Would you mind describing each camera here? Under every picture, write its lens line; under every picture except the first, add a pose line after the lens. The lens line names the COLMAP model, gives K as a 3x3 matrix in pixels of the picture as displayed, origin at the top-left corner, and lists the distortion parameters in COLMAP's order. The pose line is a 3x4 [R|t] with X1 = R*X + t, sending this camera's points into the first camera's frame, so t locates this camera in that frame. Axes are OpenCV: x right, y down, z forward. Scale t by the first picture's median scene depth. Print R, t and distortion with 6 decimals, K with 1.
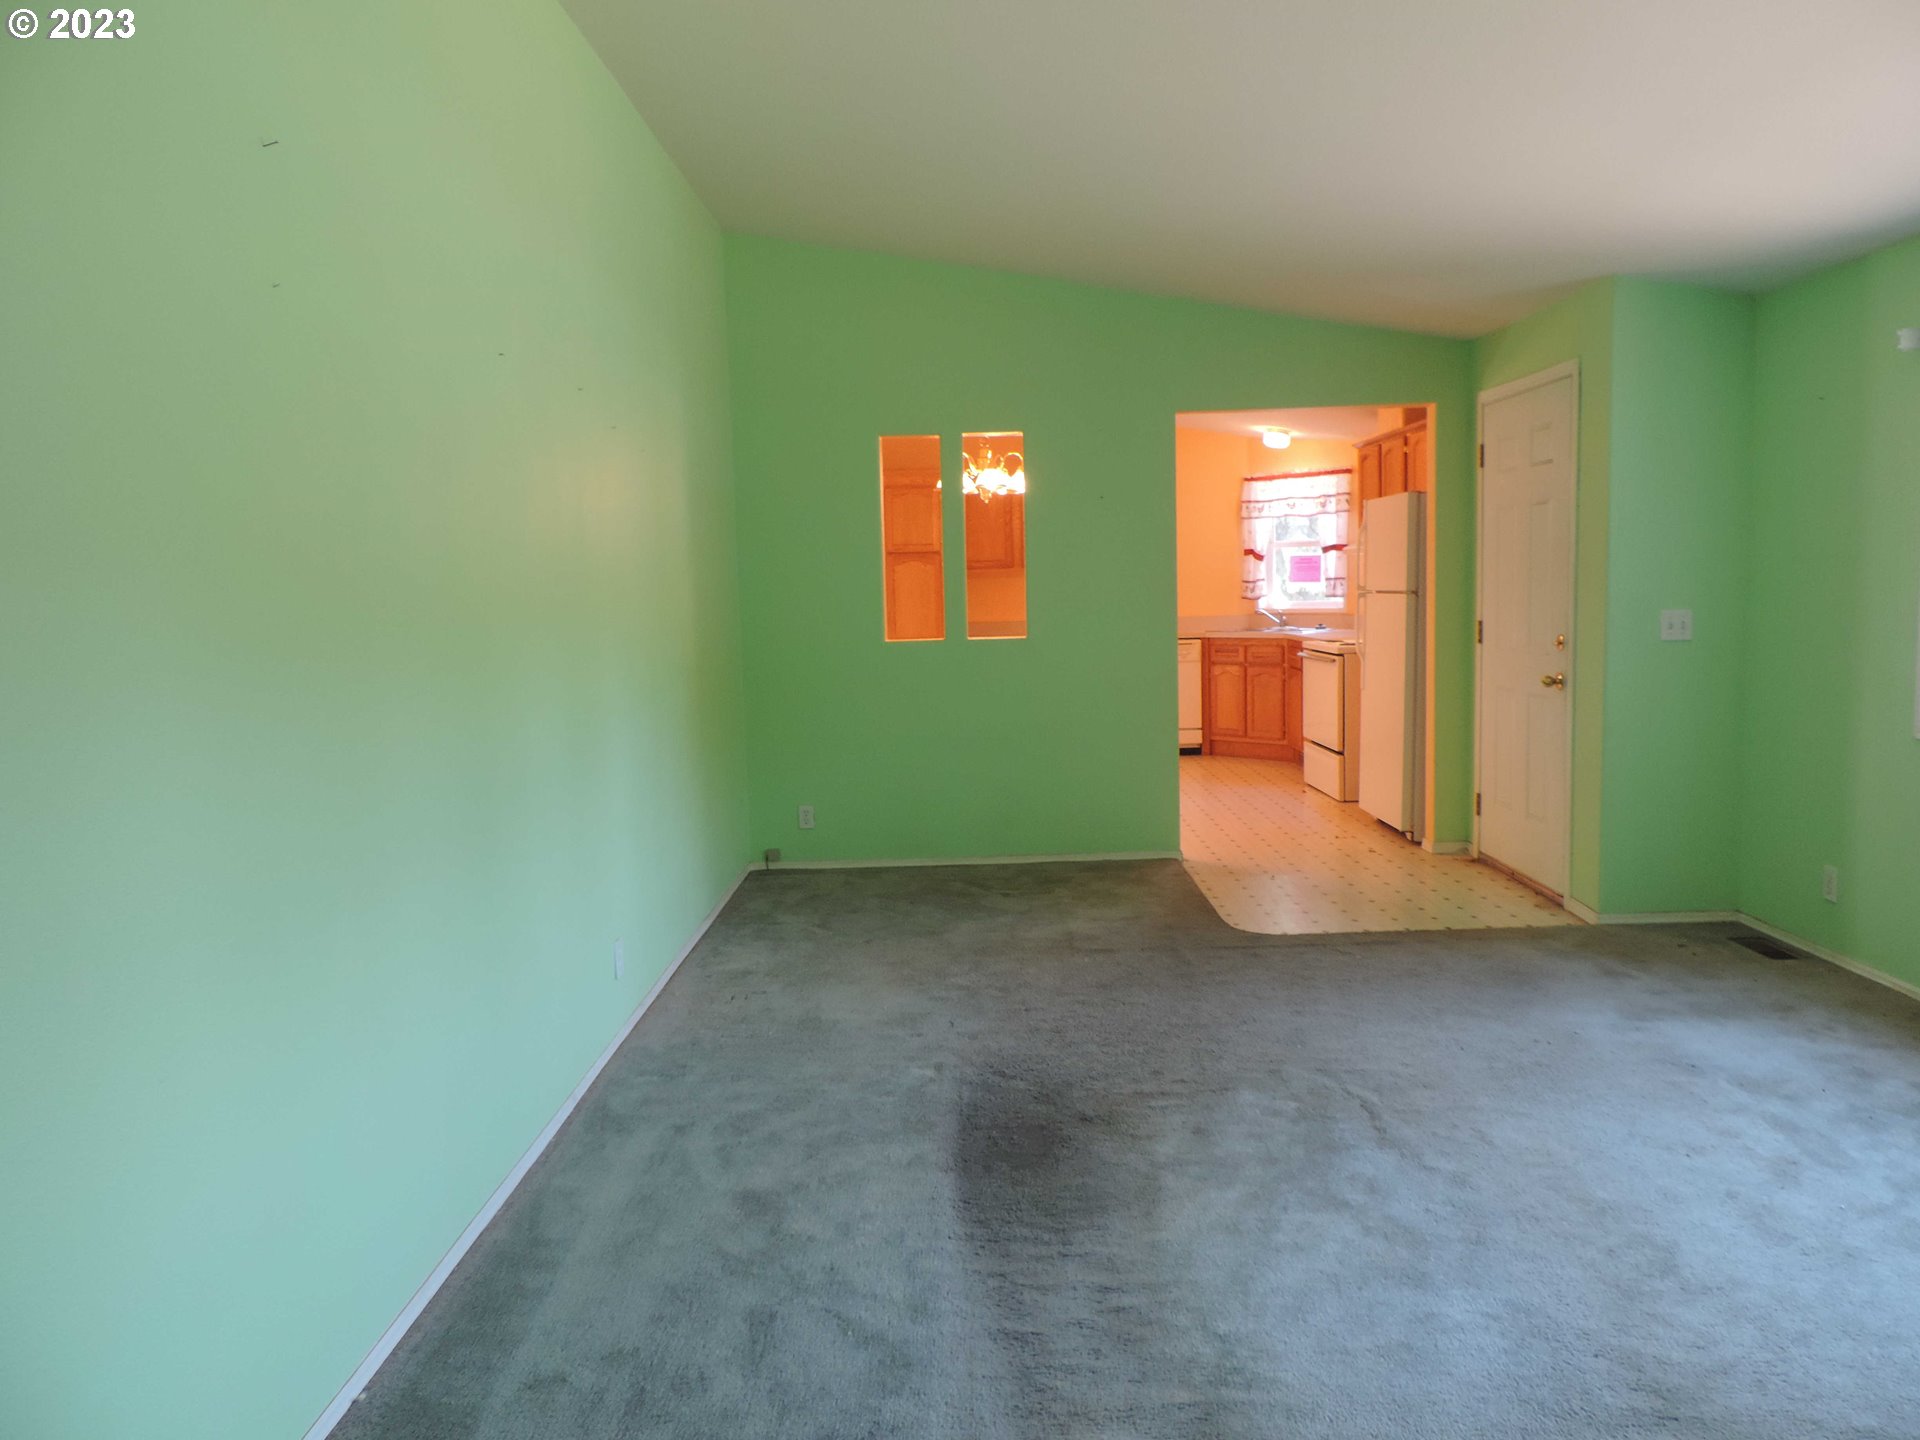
lens RADIAL K [[1359.7, 0, 941.3], [0, 1359.7, 704.0], [0, 0, 1]] dist [-0.016156, -0.008856]
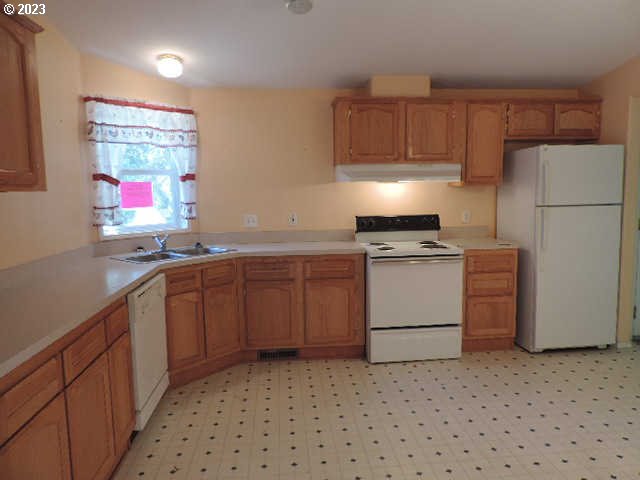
lens RADIAL K [[453.2, 0, 323.2], [0, 453.2, 241.9], [0, 0, 1]] dist [-0.016156, -0.008856]
pose [[-0.105911, -0.083789, 0.990839, -0.111334], [0.108469, 0.989524, 0.095273, -0.083658], [-0.988442, 0.117566, -0.095713, 0.920630]]
